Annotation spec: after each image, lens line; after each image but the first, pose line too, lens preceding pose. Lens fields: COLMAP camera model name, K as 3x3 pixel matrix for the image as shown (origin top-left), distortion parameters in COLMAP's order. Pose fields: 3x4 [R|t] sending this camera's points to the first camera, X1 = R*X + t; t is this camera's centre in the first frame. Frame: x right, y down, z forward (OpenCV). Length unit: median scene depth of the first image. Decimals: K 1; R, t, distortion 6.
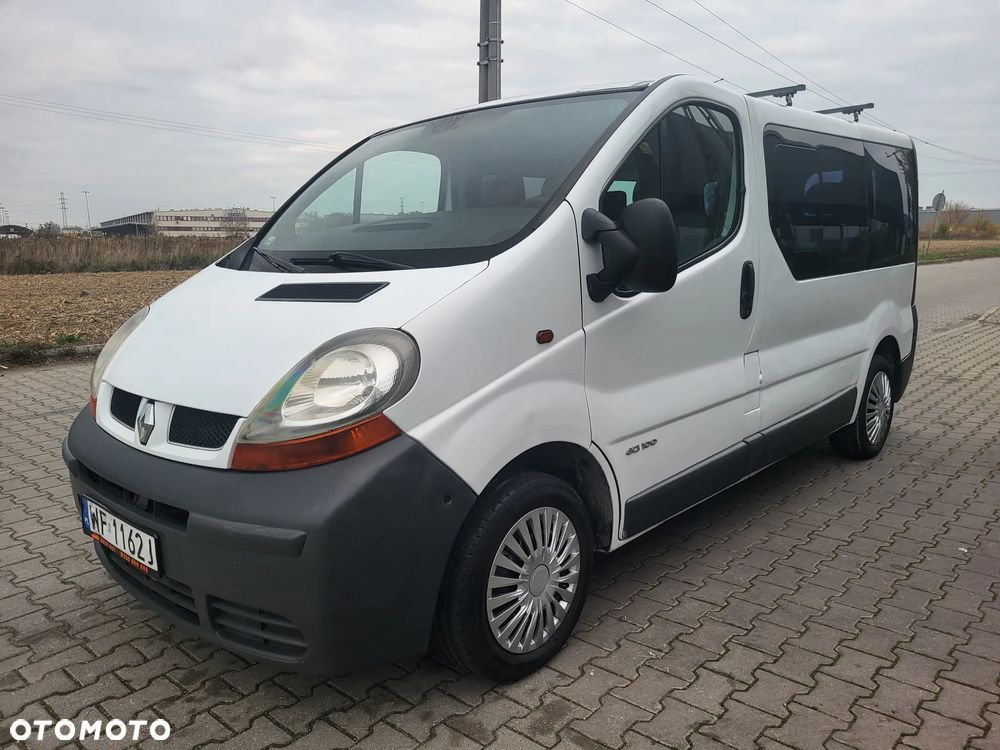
lens RADIAL K [[771.6, 0, 500.0], [0, 771.6, 367.7], [0, 0, 1]] dist [0.030925, -0.003181]
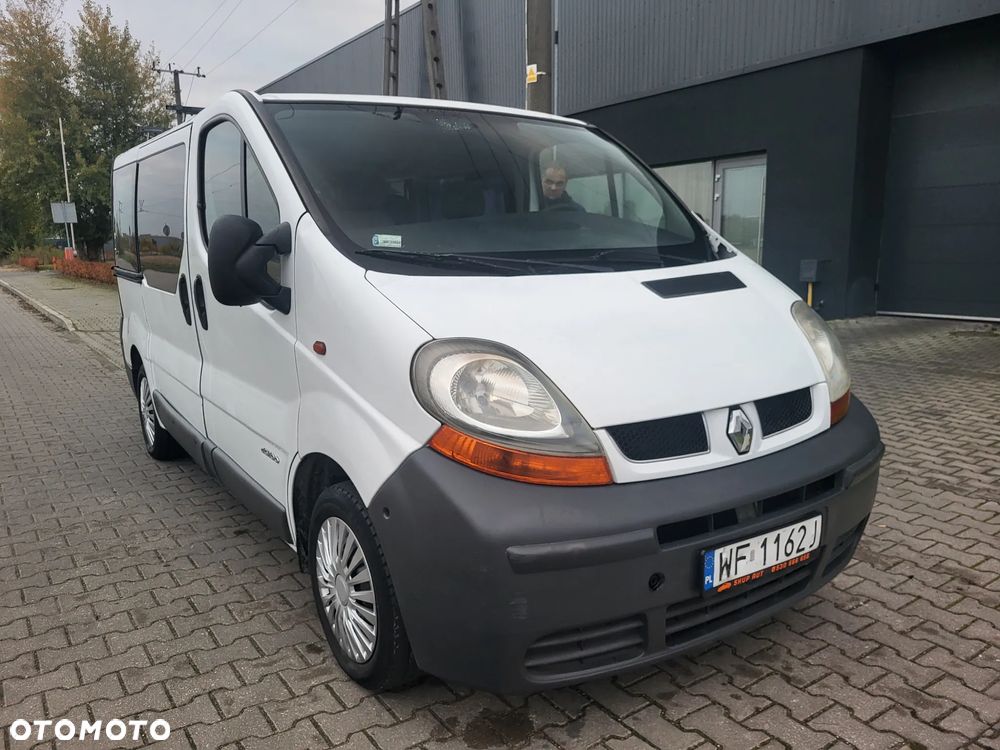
lens RADIAL K [[769.3, 0, 502.8], [0, 769.3, 378.2], [0, 0, 1]] dist [0.037673, -0.028544]
pose [[0.221039, -0.161285, 0.961836, -1.372355], [0.170675, 0.977408, 0.124673, -0.151301], [-0.960214, 0.136604, 0.243573, 1.022562]]
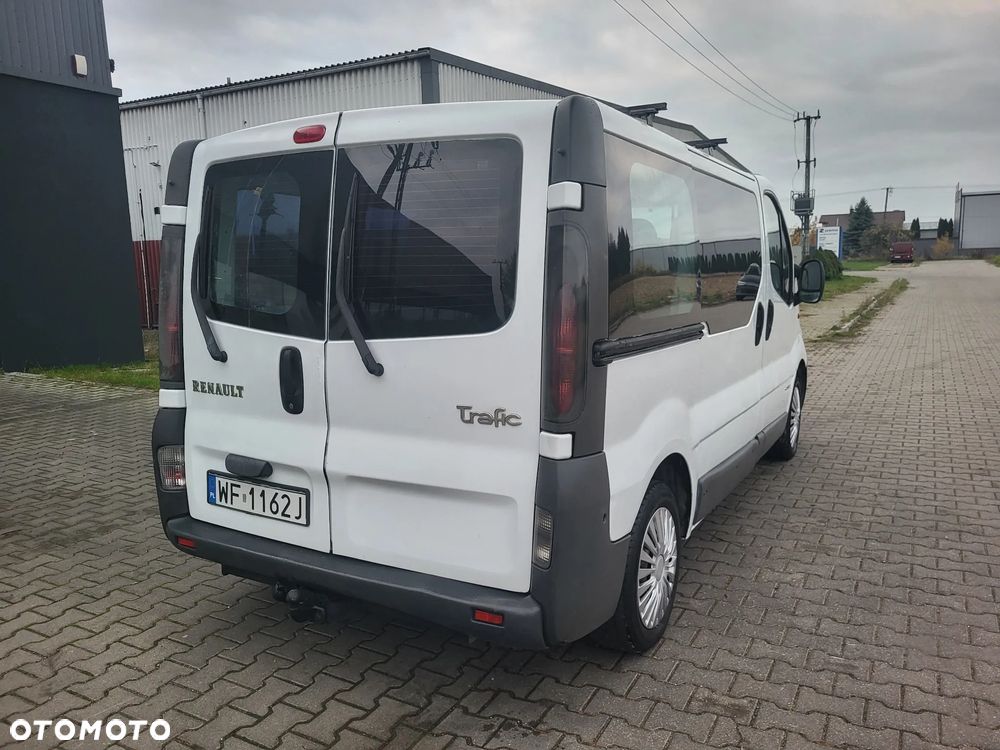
lens RADIAL K [[766.5, 0, 509.2], [0, 766.5, 390.7], [0, 0, 1]] dist [0.041198, -0.008244]
pose [[-0.969851, 0.069731, -0.233508, 0.873295], [-0.008654, 0.947730, 0.318956, -0.612543], [0.243543, 0.311361, -0.918554, 3.405649]]
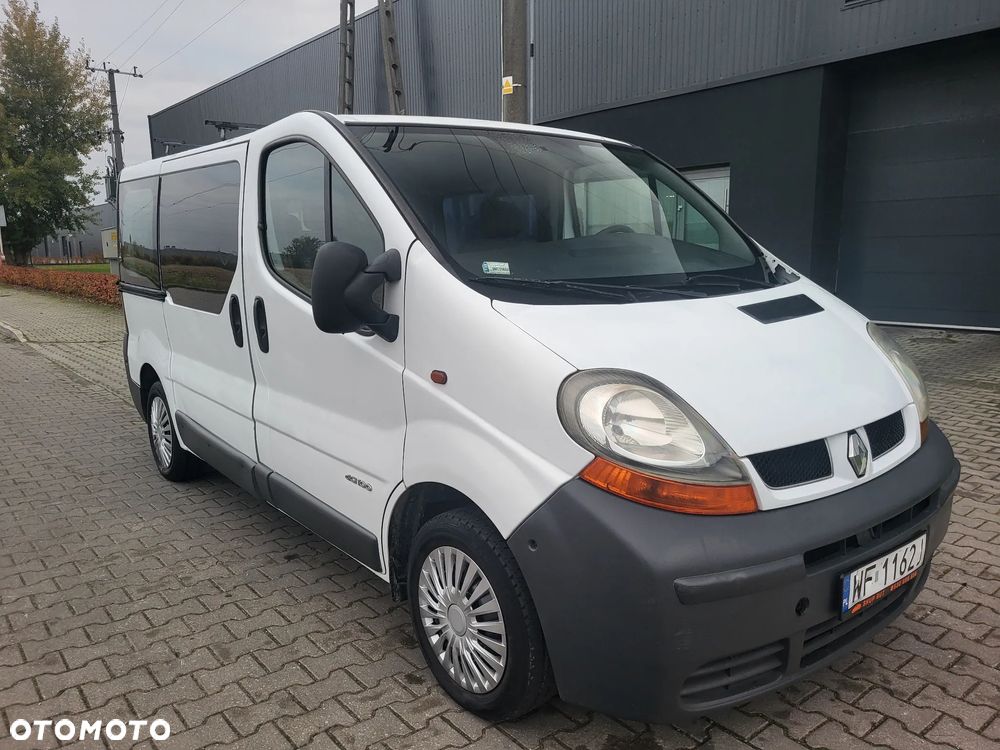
lens RADIAL K [[762.7, 0, 503.6], [0, 762.7, 379.2], [0, 0, 1]] dist [0.048411, -0.037005]
pose [[0.141272, -0.160133, 0.976934, -1.404055], [0.171008, 0.975944, 0.135242, -0.218434], [-0.975089, 0.147958, 0.165258, 1.234623]]
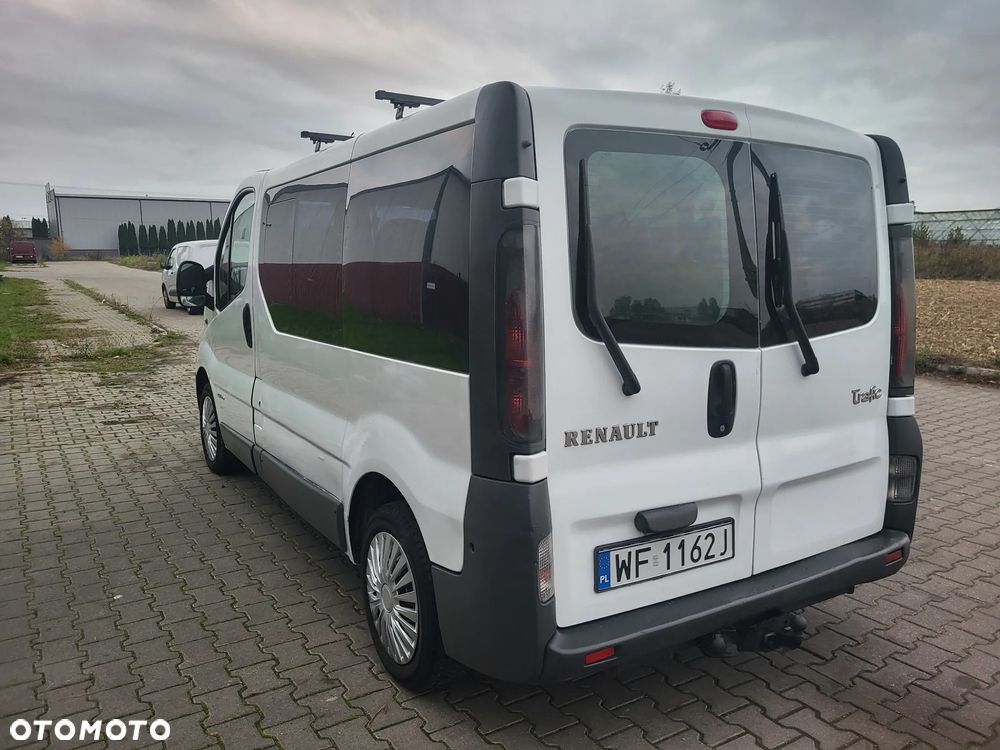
lens RADIAL K [[757.7, 0, 520.1], [0, 757.7, 390.0], [0, 0, 1]] dist [0.030895, -0.002688]
pose [[-0.250515, 0.184263, -0.950415, 1.874220], [-0.149762, 0.962526, 0.226086, -0.461980], [0.956459, 0.198974, -0.213531, 2.281988]]
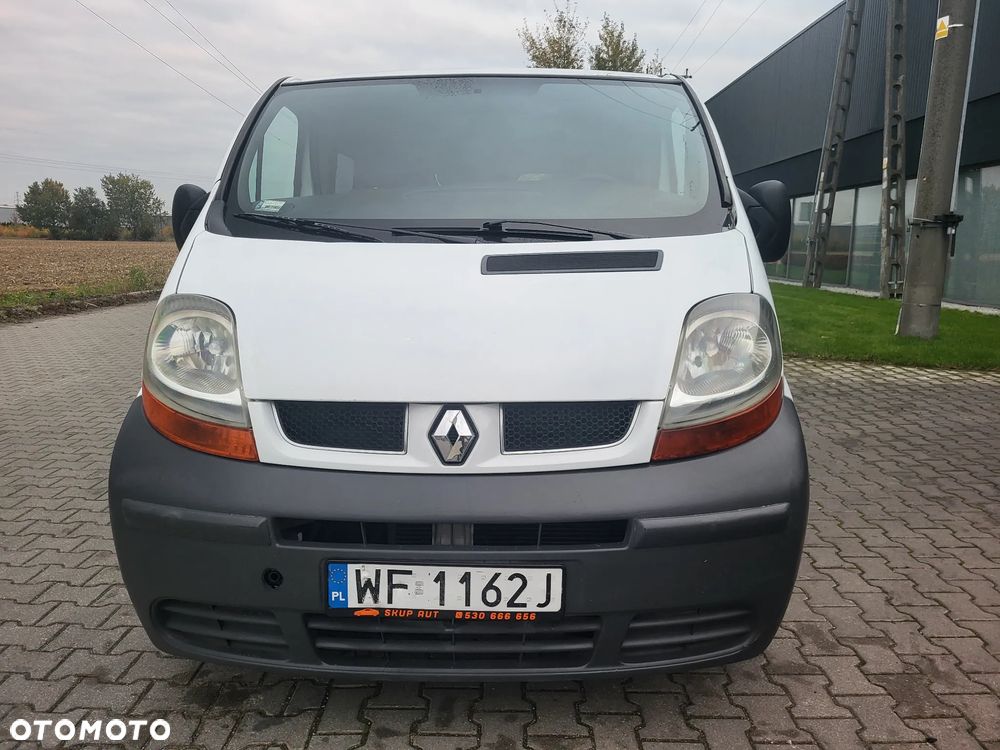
lens RADIAL K [[768.4, 0, 502.4], [0, 768.4, 371.5], [0, 0, 1]] dist [0.057840, -0.047096]
pose [[0.746616, -0.093954, 0.658587, -0.889130], [0.092866, 0.995003, 0.036668, -0.013286], [-0.658742, 0.033784, 0.751610, 0.400315]]
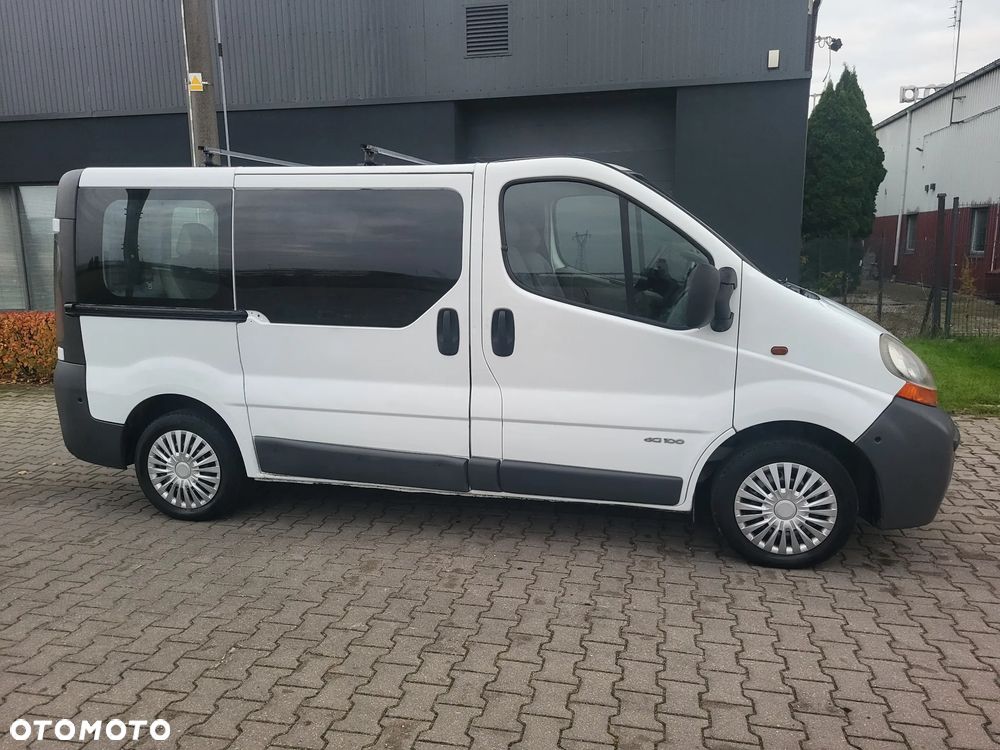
lens RADIAL K [[760.3, 0, 497.2], [0, 760.3, 369.3], [0, 0, 1]] dist [0.051208, -0.035429]
pose [[-0.505160, -0.131102, 0.853010, -1.451273], [0.155982, 0.958247, 0.239650, -0.500007], [-0.848813, 0.254115, -0.463618, 2.590462]]
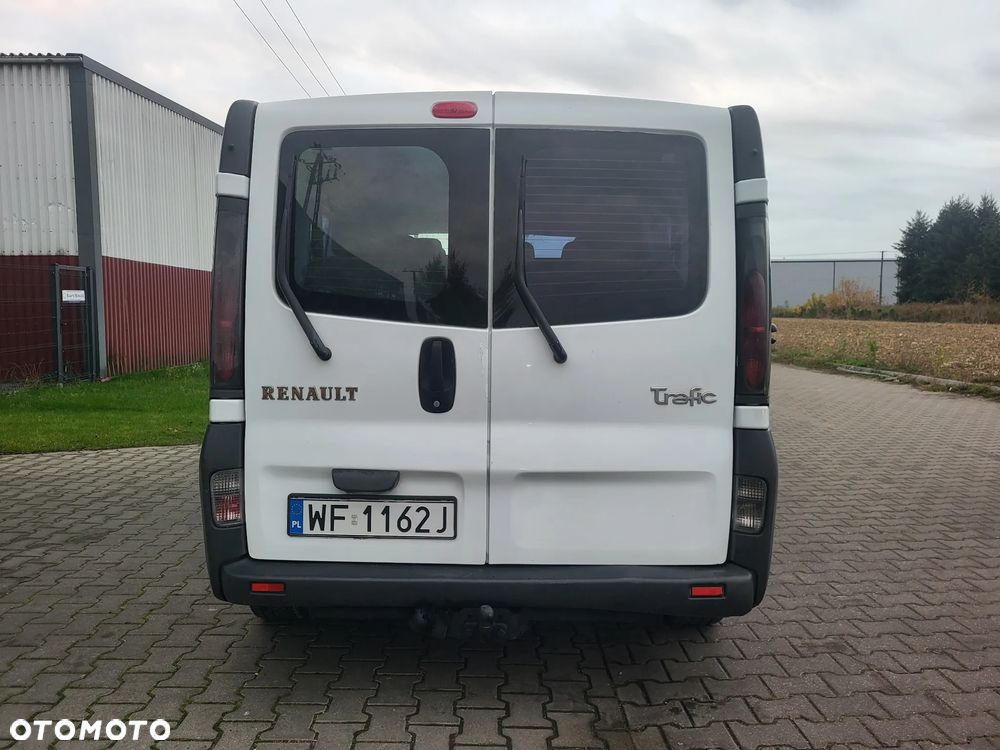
lens RADIAL K [[765.2, 0, 512.6], [0, 765.2, 378.0], [0, 0, 1]] dist [0.042595, -0.029025]
pose [[-0.728839, 0.072102, -0.680878, 1.511565], [-0.101009, 0.972236, 0.211079, -0.487456], [0.677194, 0.222617, -0.701320, 3.072590]]
